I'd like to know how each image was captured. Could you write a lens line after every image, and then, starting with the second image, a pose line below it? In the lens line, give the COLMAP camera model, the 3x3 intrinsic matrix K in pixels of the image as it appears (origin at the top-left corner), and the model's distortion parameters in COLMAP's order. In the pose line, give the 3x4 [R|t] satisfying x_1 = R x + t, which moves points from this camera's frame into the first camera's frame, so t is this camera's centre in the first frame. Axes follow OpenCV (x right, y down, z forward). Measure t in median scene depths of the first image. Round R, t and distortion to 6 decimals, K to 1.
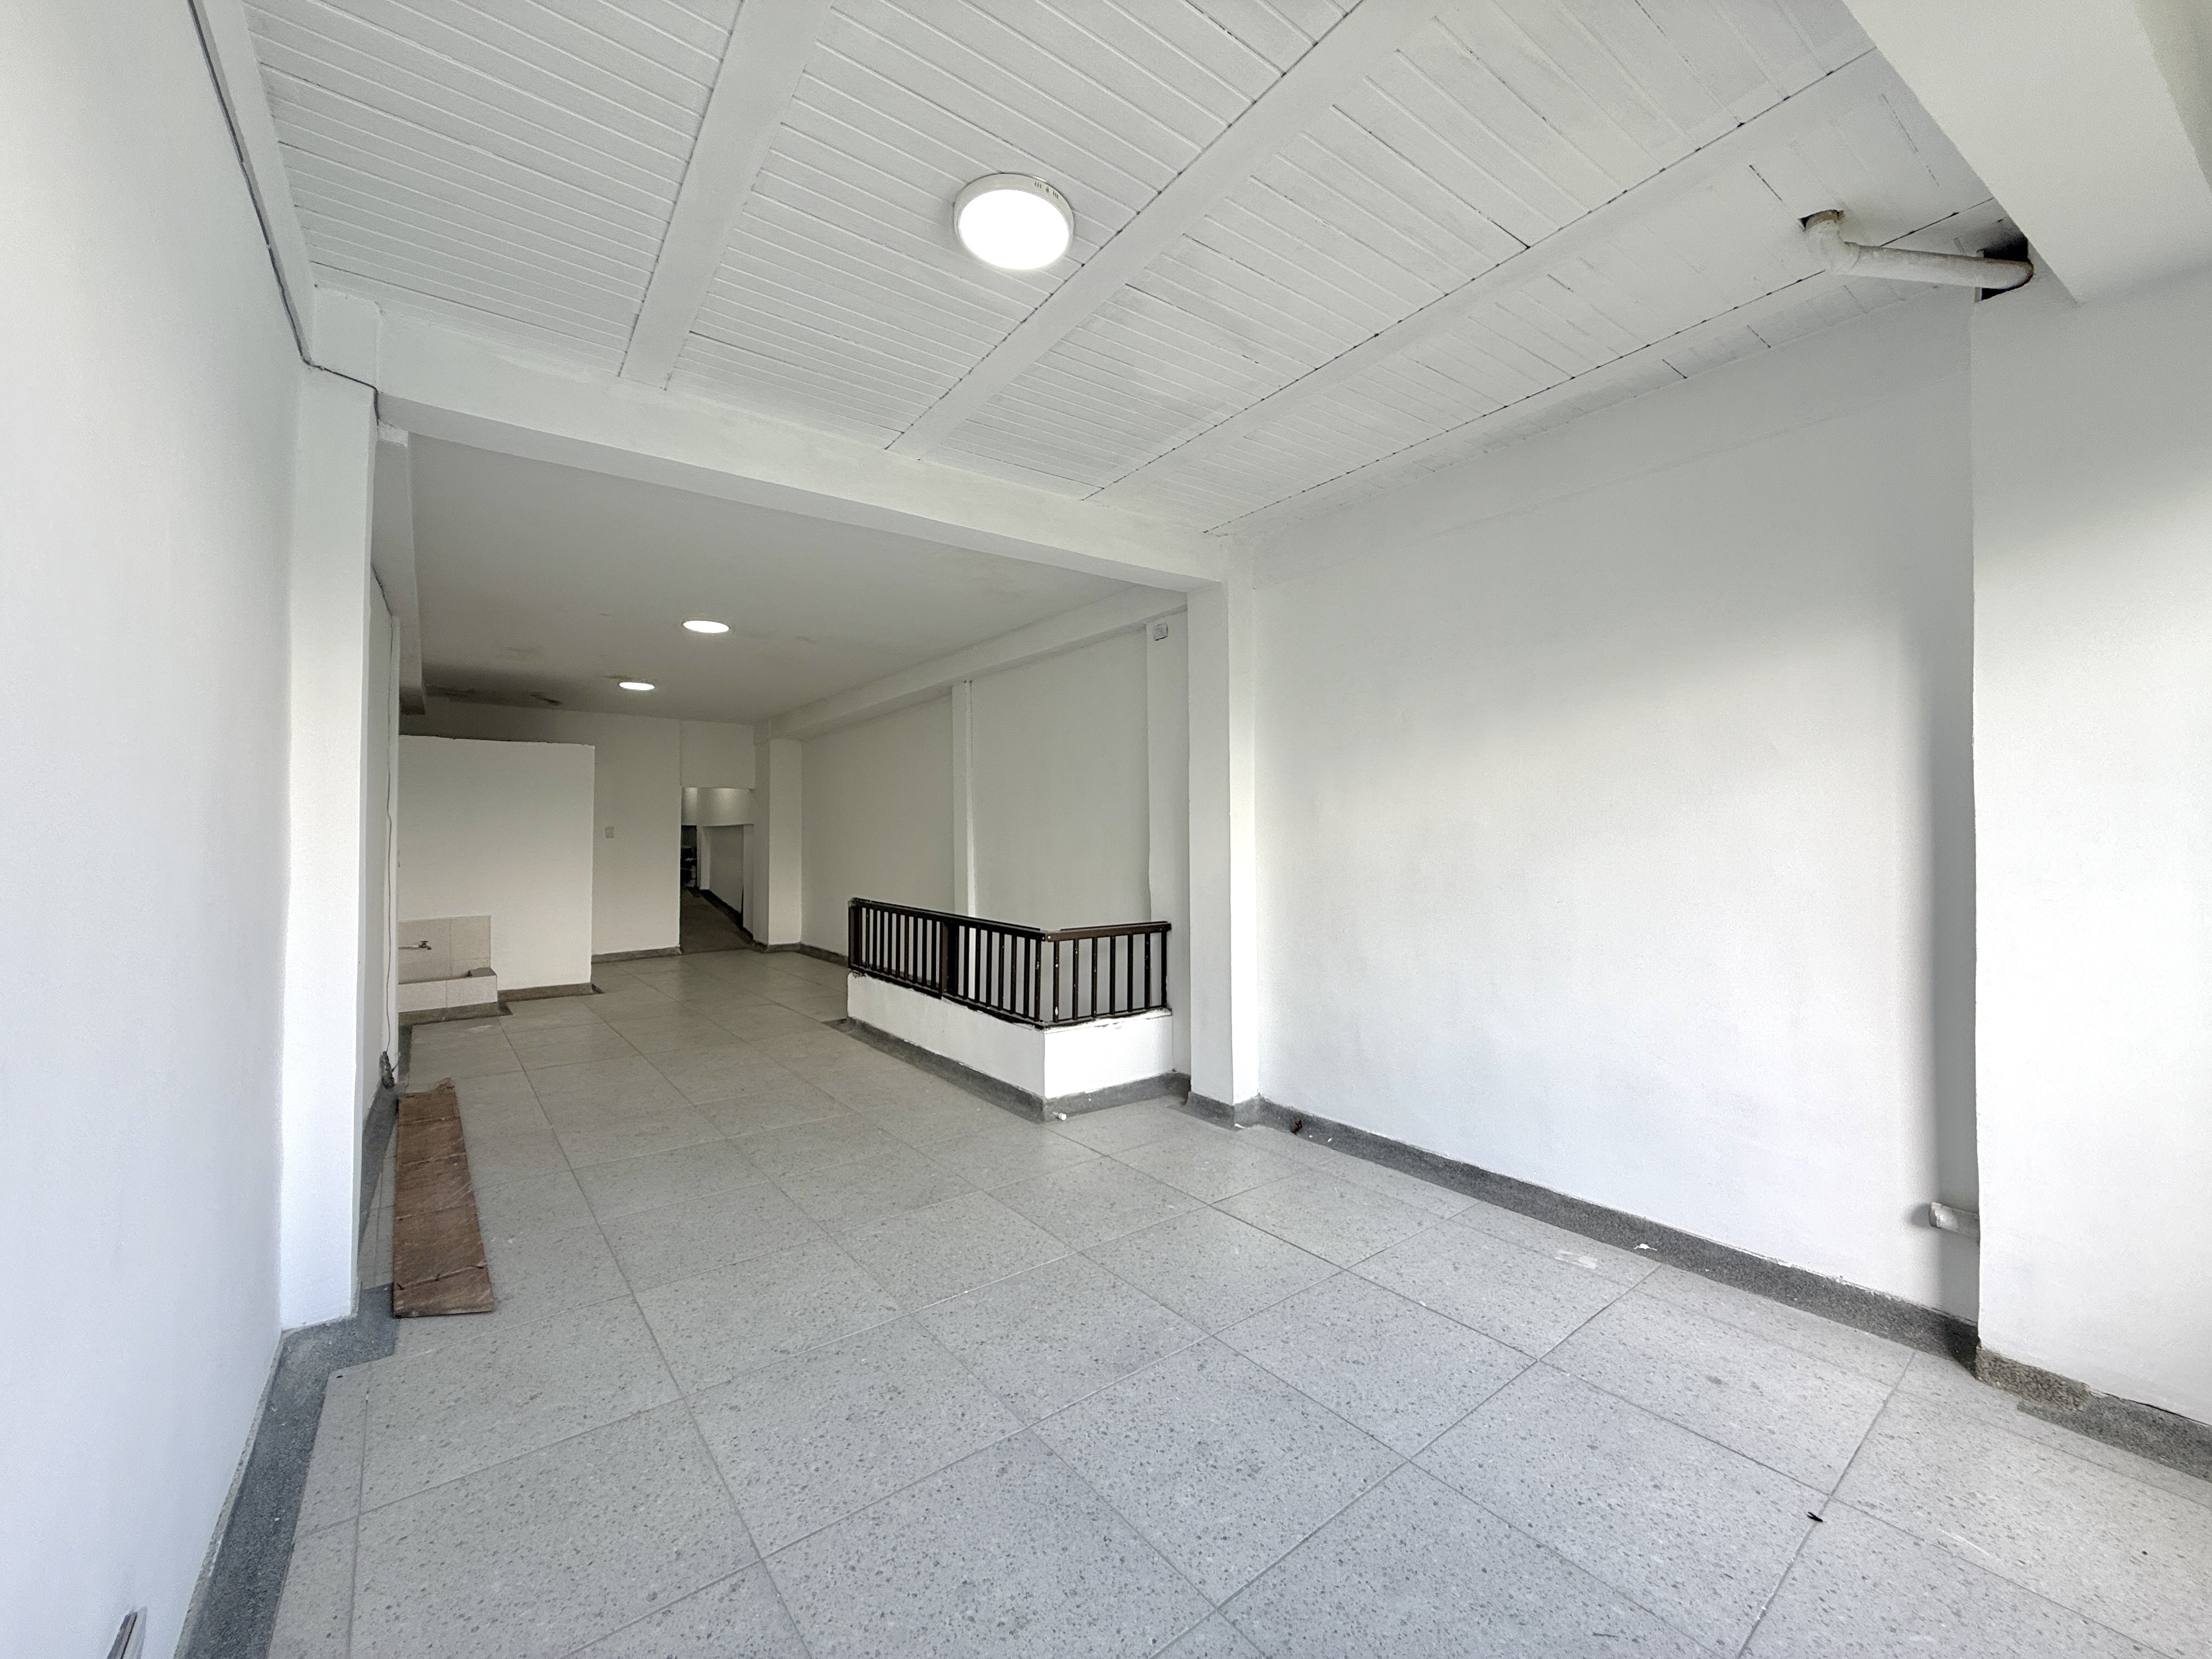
lens RADIAL K [[878.1, 0, 1099.7], [0, 878.1, 824.8], [0, 0, 1]] dist [-0.003174, 0.000514]
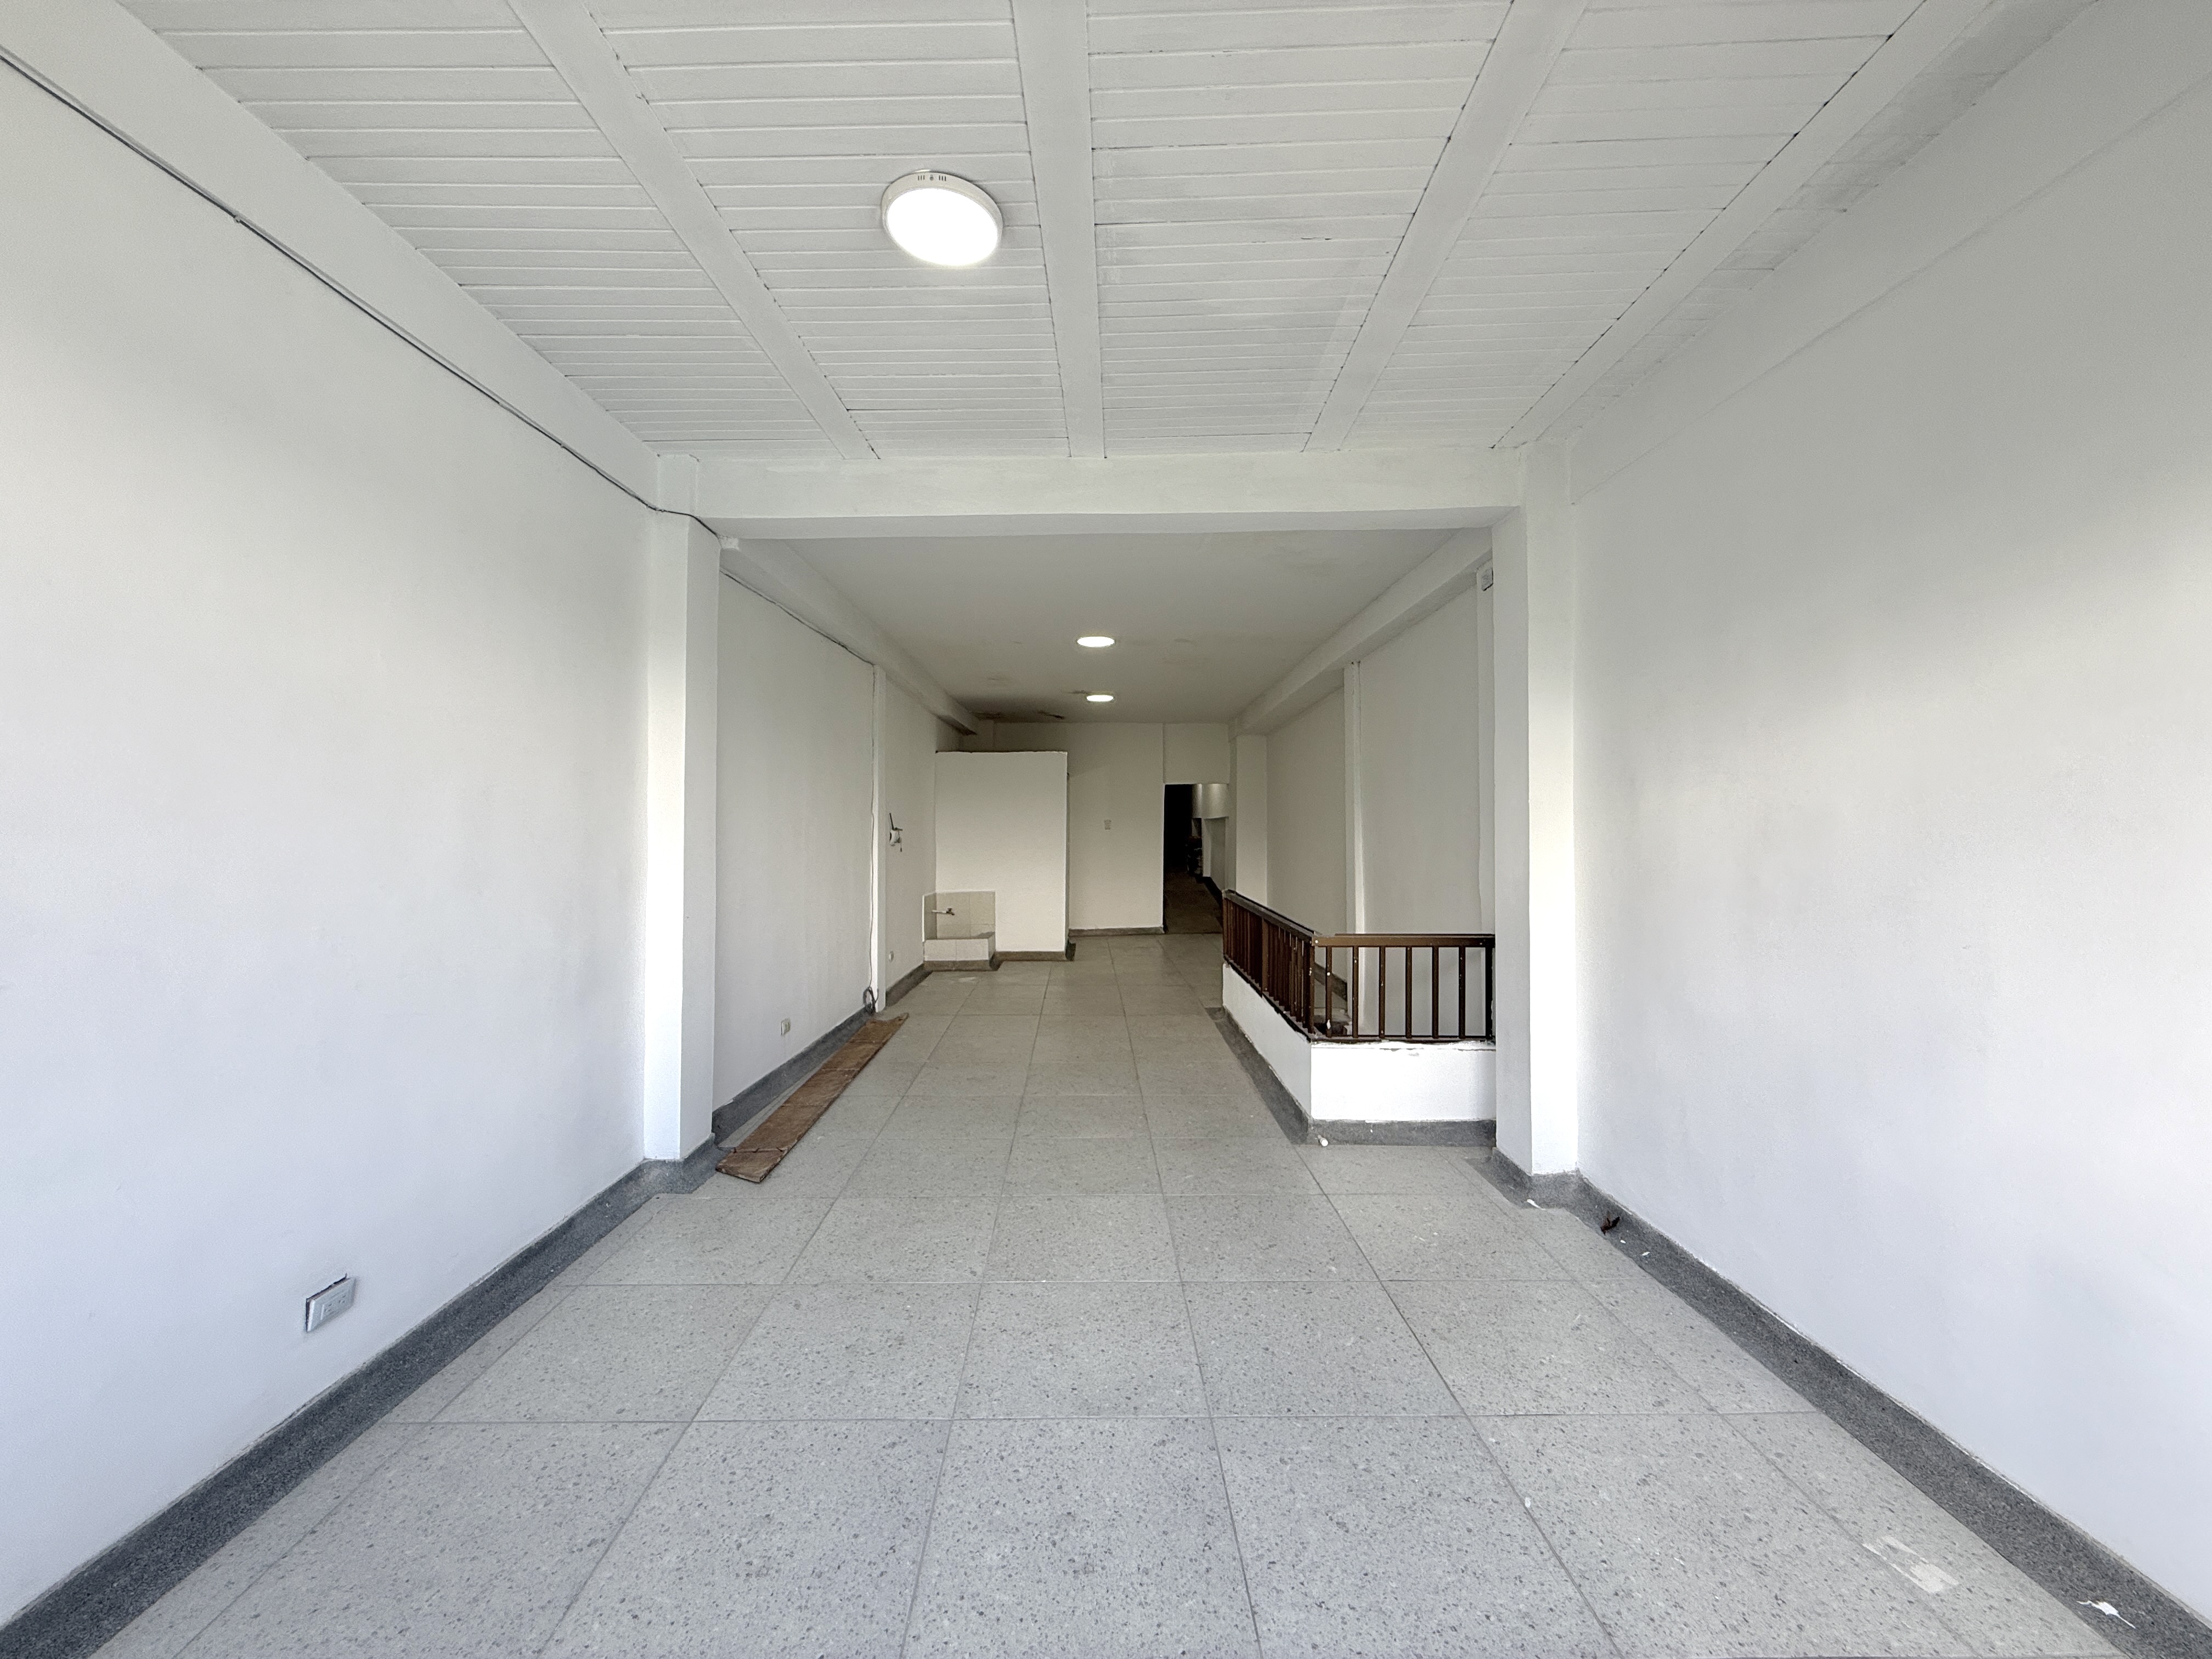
lens RADIAL K [[878.1, 0, 1096.0], [0, 878.1, 825.2], [0, 0, 1]] dist [-0.003174, 0.000514]
pose [[0.793100, -0.001338, -0.609090, 0.377753], [0.007896, 0.999936, 0.008085, -0.001059], [0.609040, -0.011222, 0.793060, 0.176545]]
